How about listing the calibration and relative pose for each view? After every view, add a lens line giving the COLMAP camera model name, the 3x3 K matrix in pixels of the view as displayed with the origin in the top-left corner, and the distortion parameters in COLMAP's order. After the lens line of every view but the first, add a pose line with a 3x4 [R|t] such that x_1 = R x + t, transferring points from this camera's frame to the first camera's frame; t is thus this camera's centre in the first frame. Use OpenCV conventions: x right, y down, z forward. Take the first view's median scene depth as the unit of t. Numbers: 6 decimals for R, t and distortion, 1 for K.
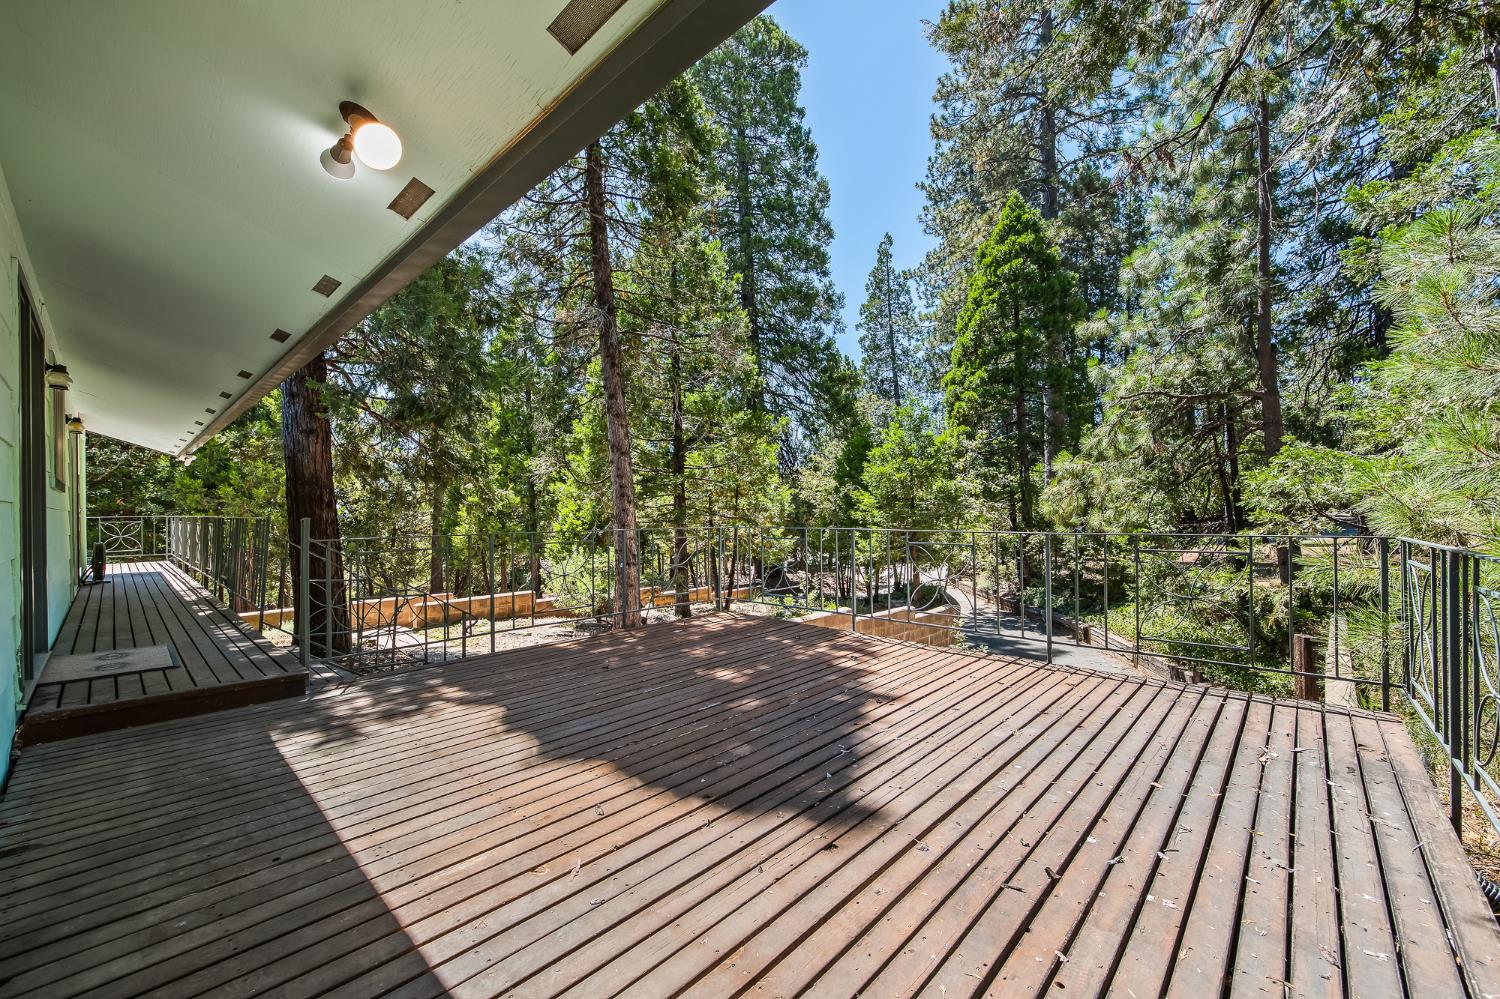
lens RADIAL K [[604.0, 0, 753.5], [0, 604.0, 506.0], [0, 0, 1]] dist [-0.000412, 0.000451]
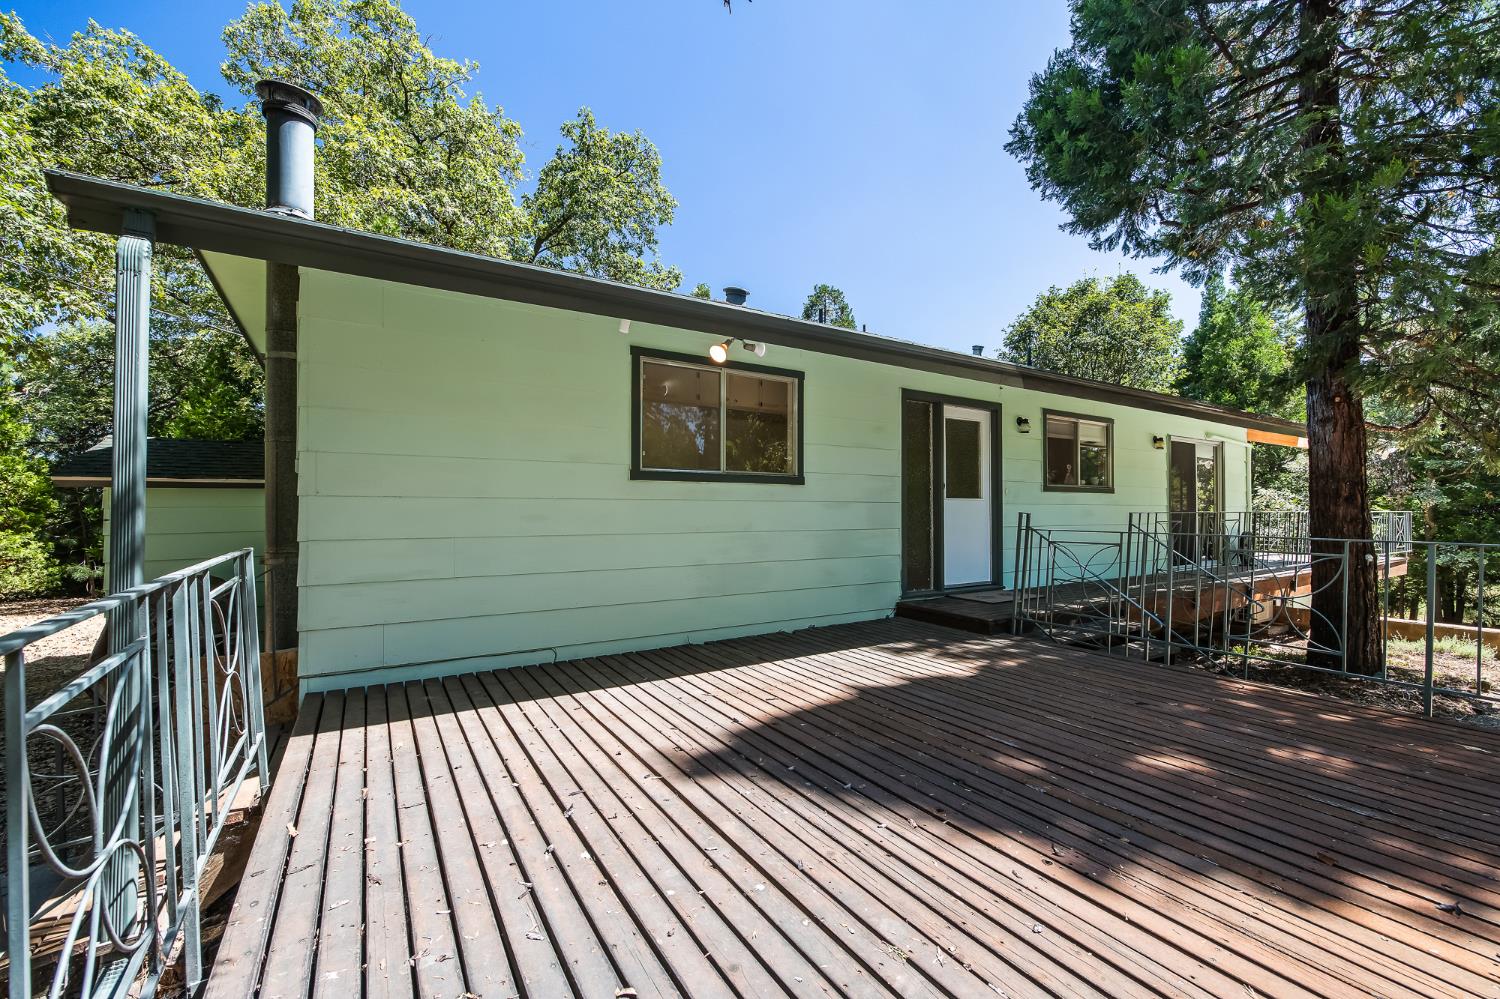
lens RADIAL K [[604.0, 0, 753.5], [0, 604.0, 506.0], [0, 0, 1]] dist [-0.000412, 0.000451]
pose [[-0.255571, 0.003190, -0.966785, 0.991931], [0.008045, 0.999967, 0.001173, -0.000480], [0.966757, -0.007478, -0.255588, 1.055381]]
